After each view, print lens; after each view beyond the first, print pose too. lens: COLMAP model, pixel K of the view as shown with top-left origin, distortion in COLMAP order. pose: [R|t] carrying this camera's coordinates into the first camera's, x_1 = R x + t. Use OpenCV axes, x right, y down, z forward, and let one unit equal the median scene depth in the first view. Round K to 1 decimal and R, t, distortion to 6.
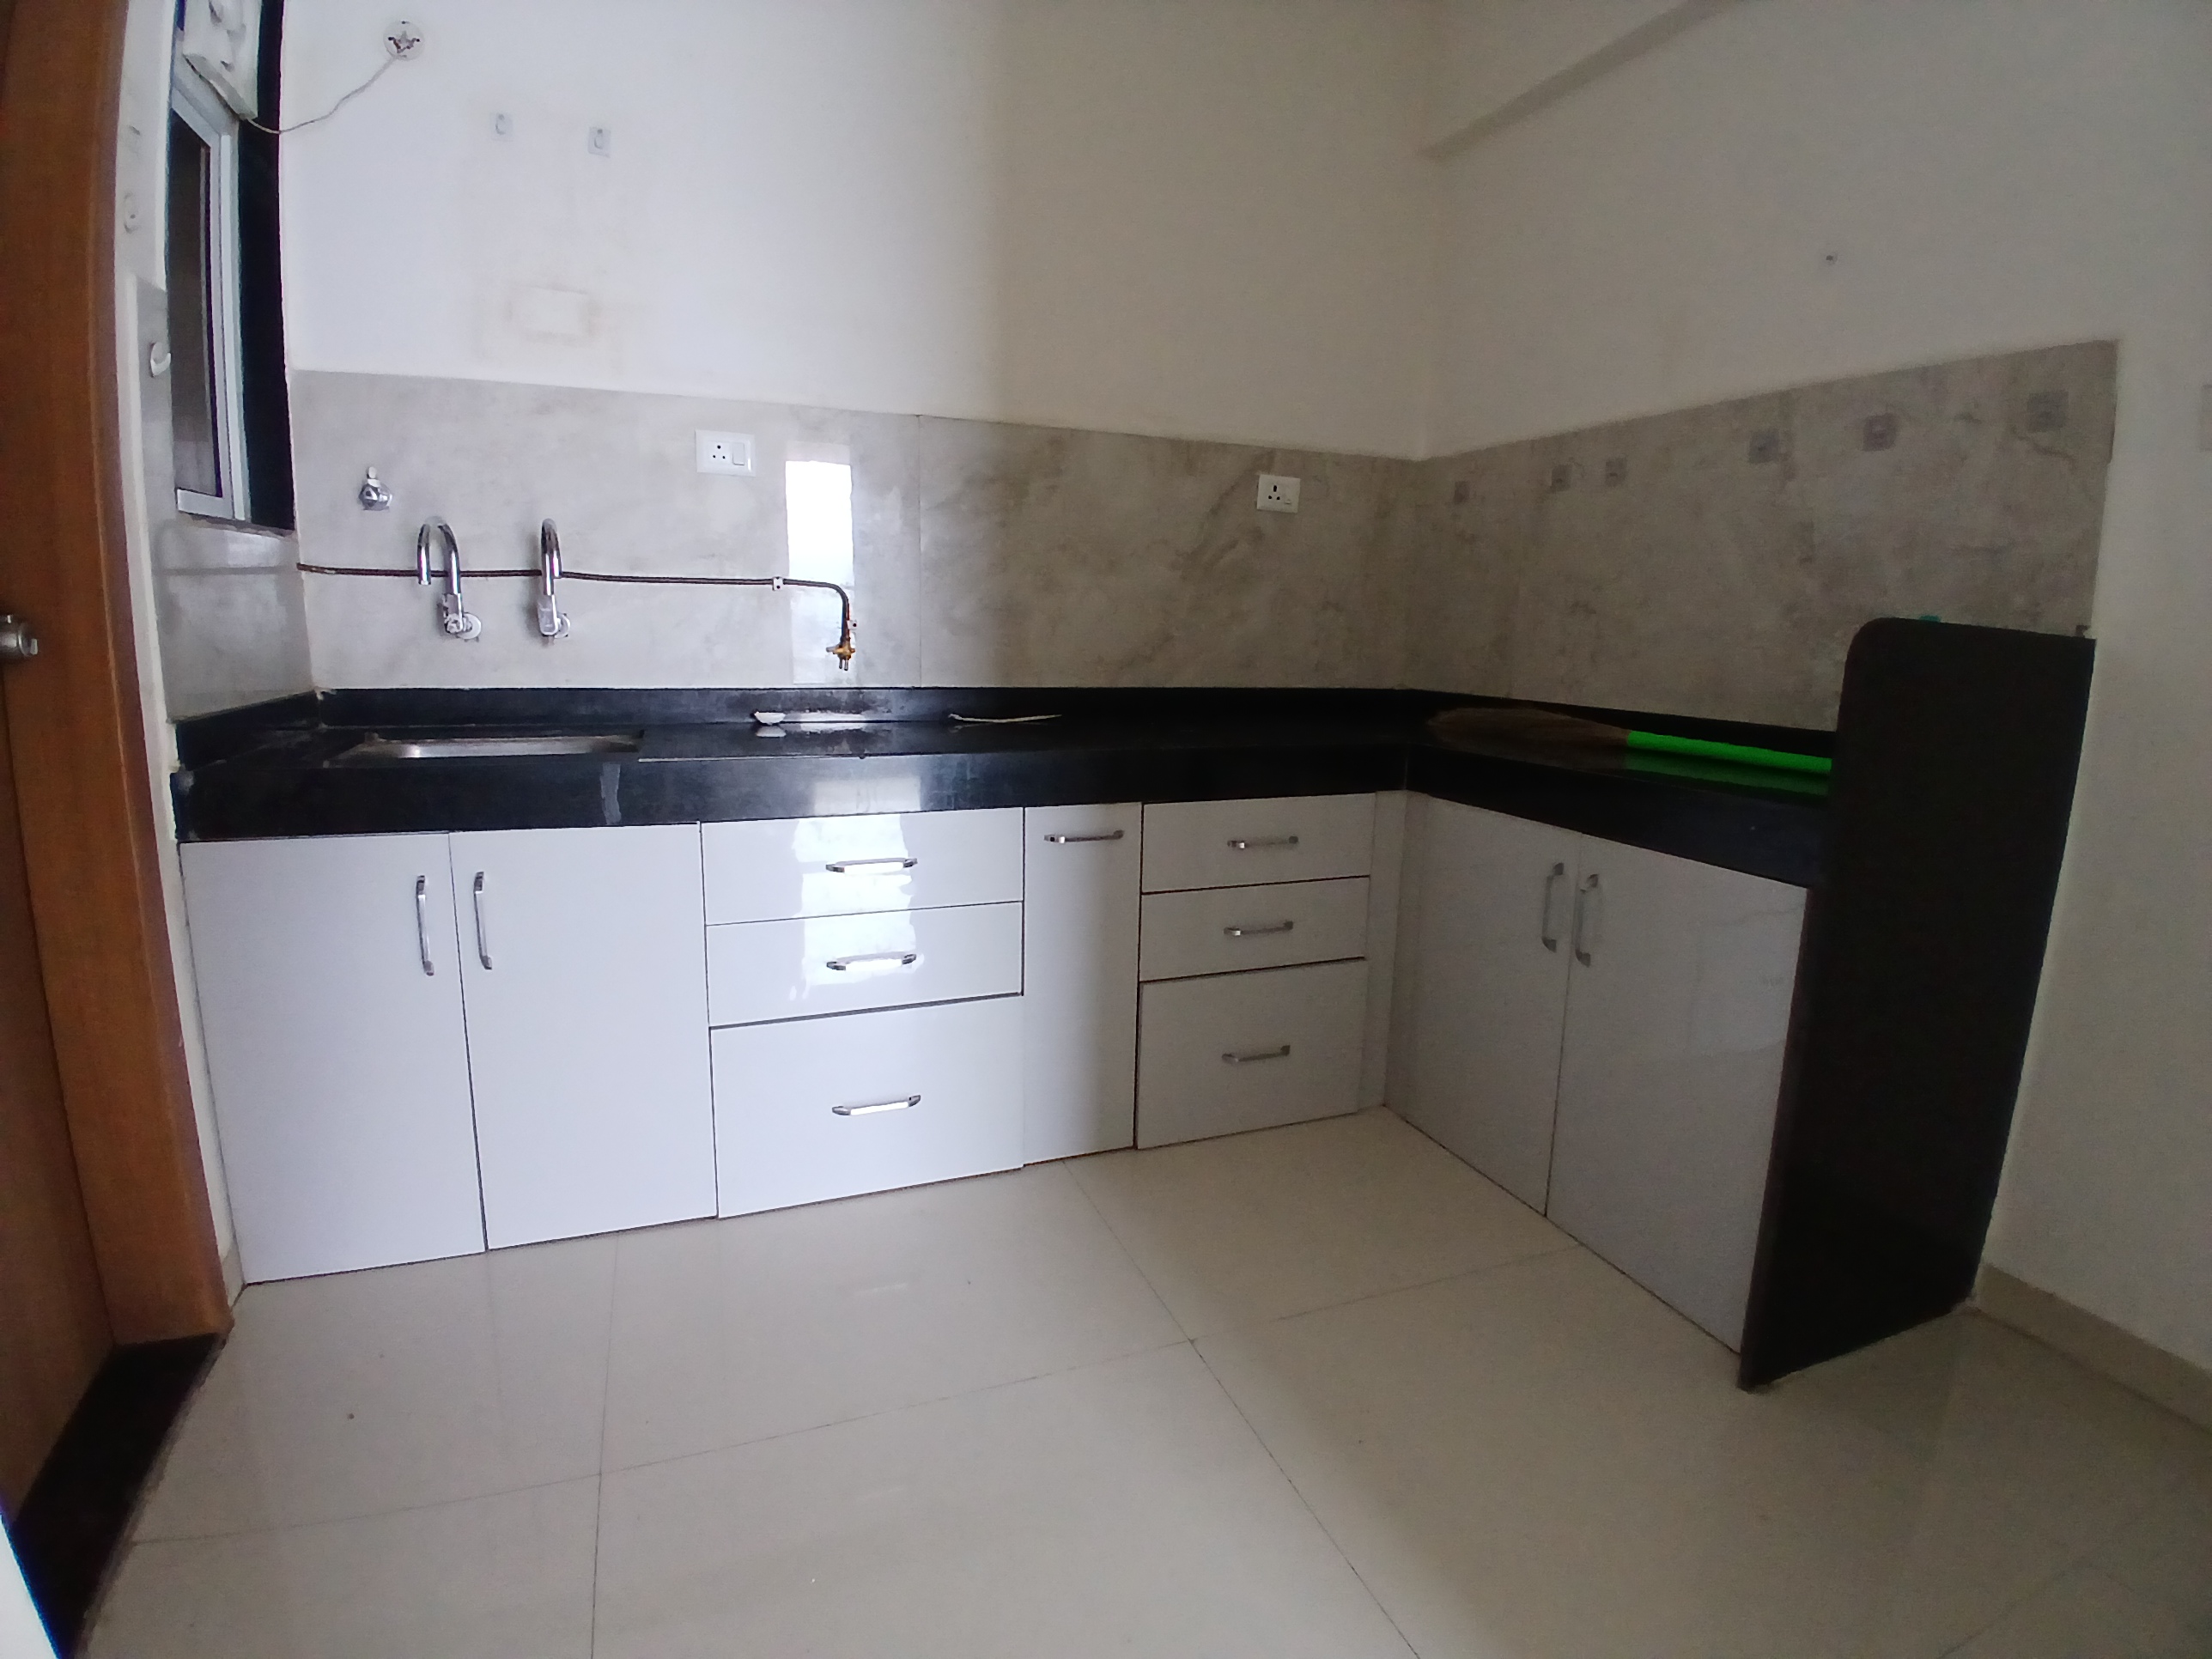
lens RADIAL K [[1105.4, 0, 1110.3], [0, 1105.4, 818.8], [0, 0, 1]] dist [0.013133, -0.051543]
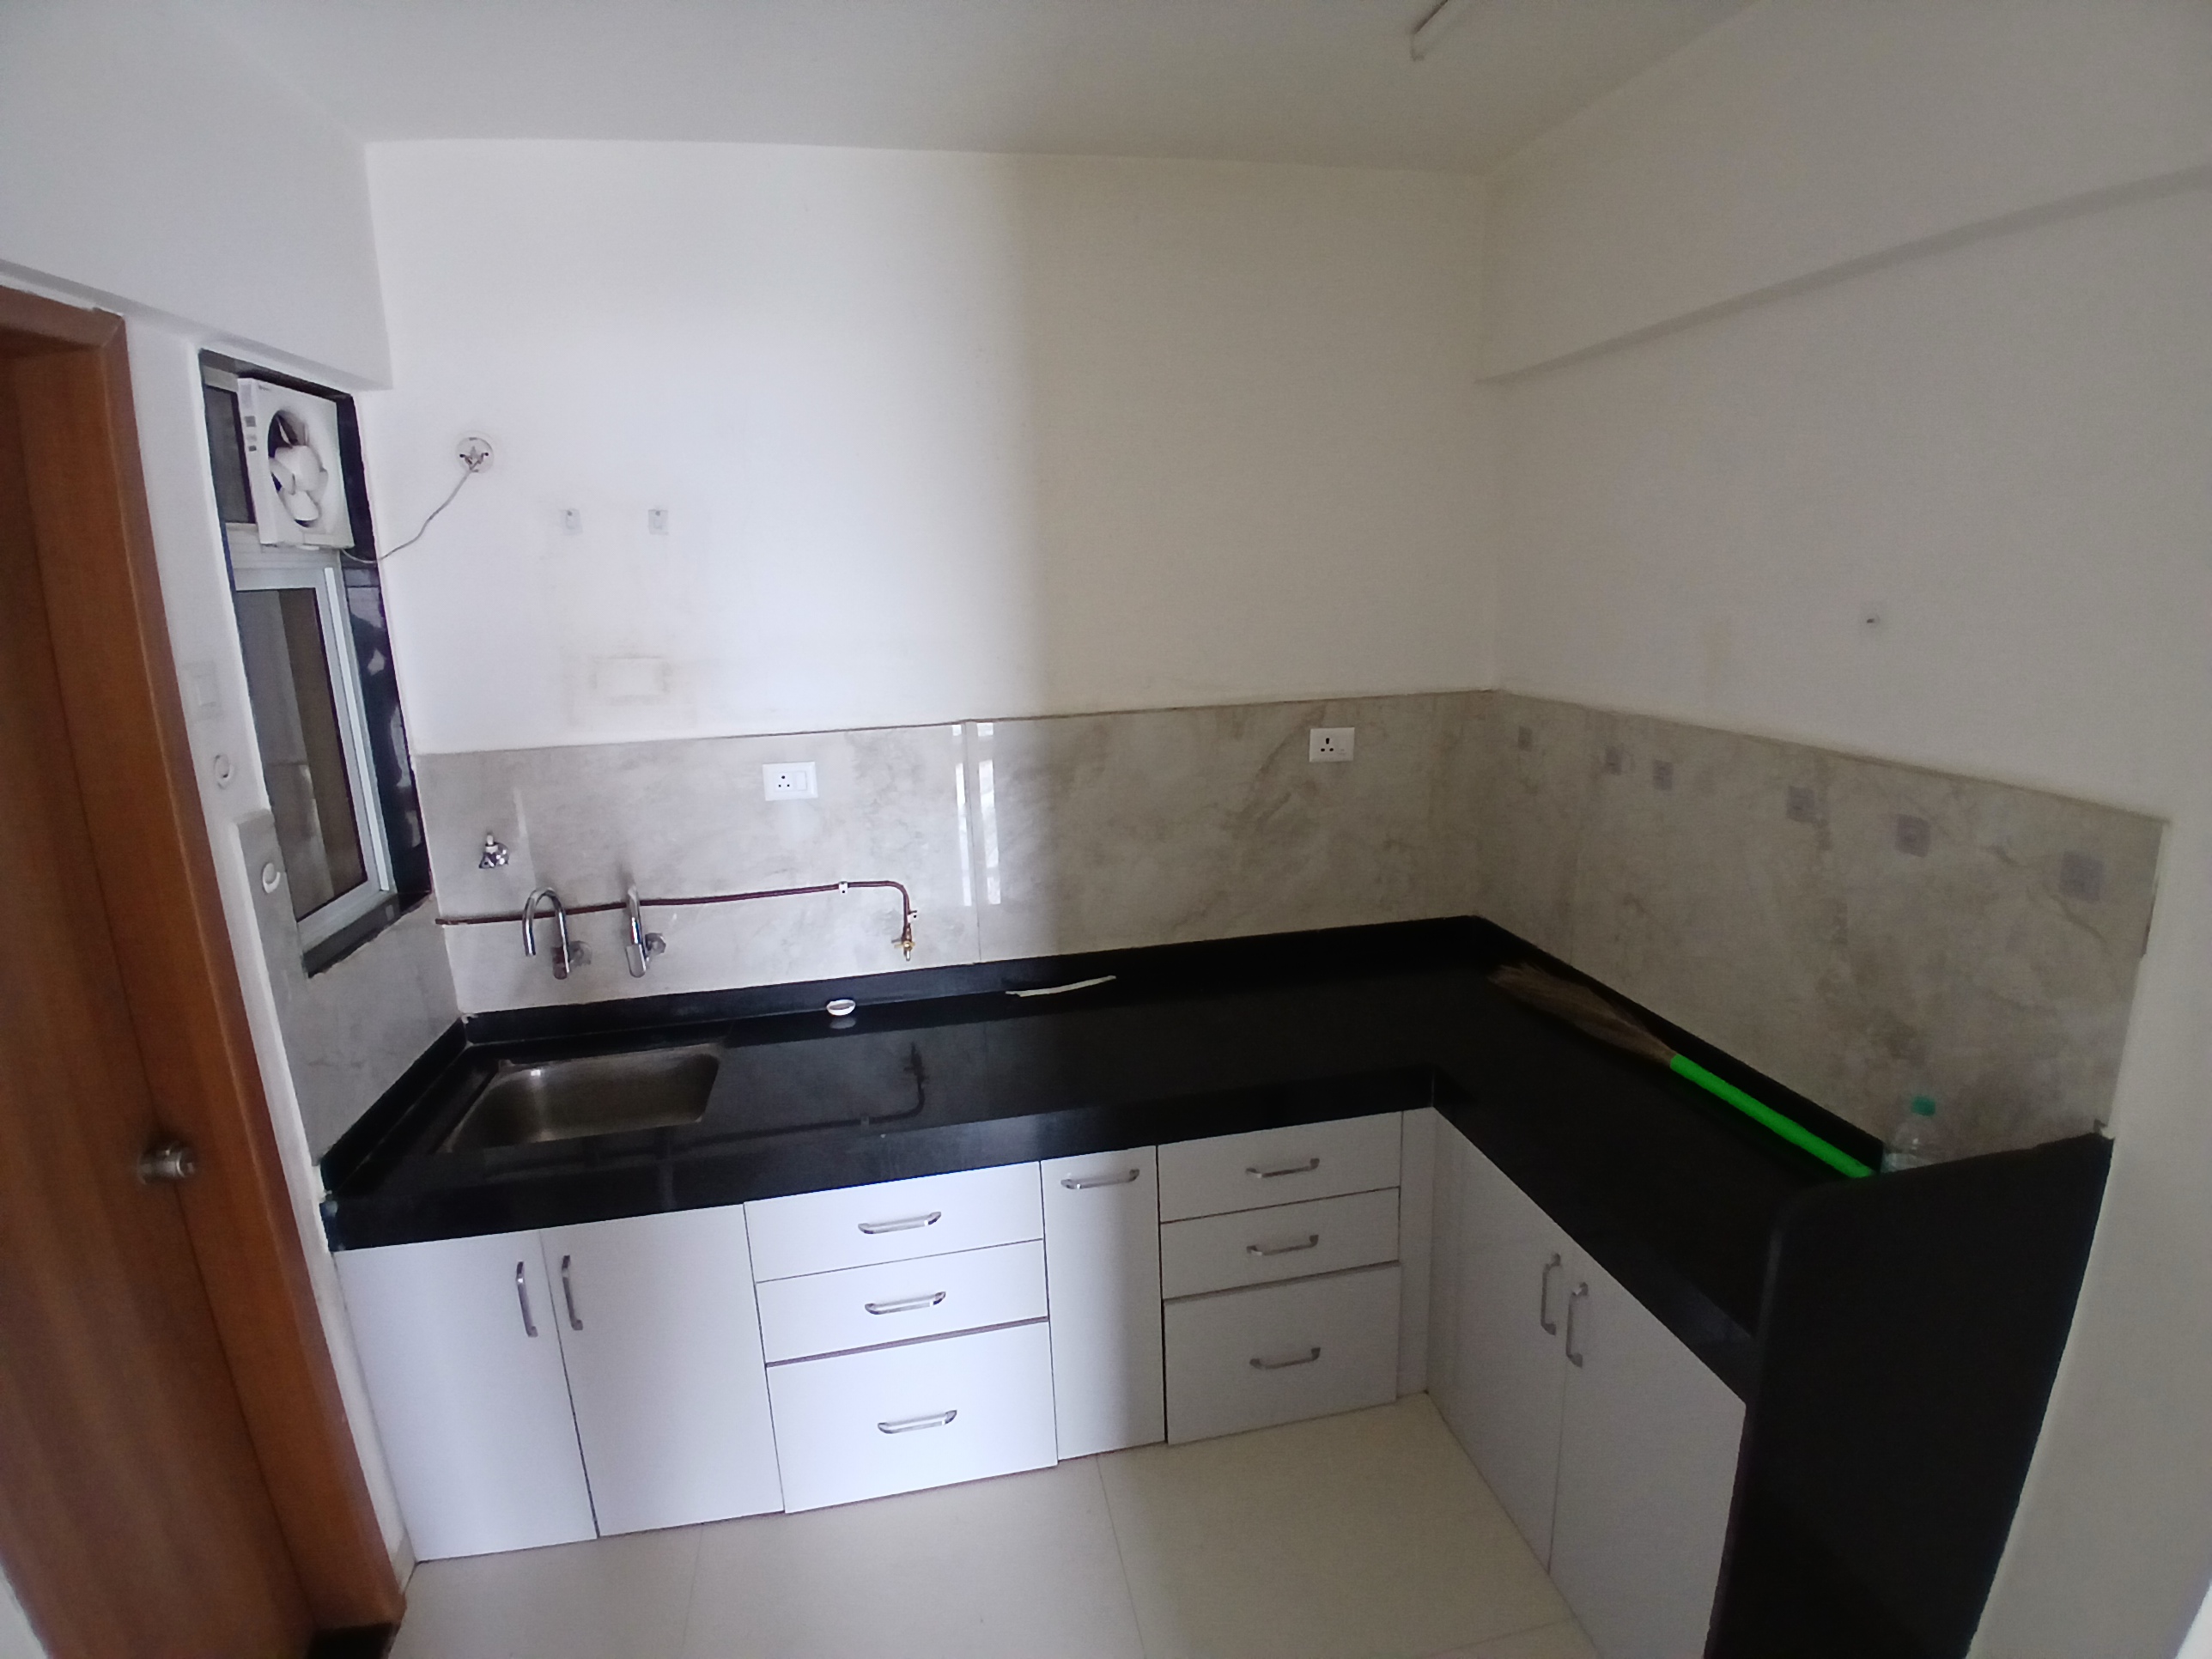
lens RADIAL K [[1105.4, 0, 1110.3], [0, 1105.4, 818.8], [0, 0, 1]] dist [0.013133, -0.051543]
pose [[0.982445, -0.017594, -0.185722, 0.177693], [0.026526, 0.998602, 0.045717, -0.353616], [0.184658, -0.049841, 0.981538, -0.021933]]
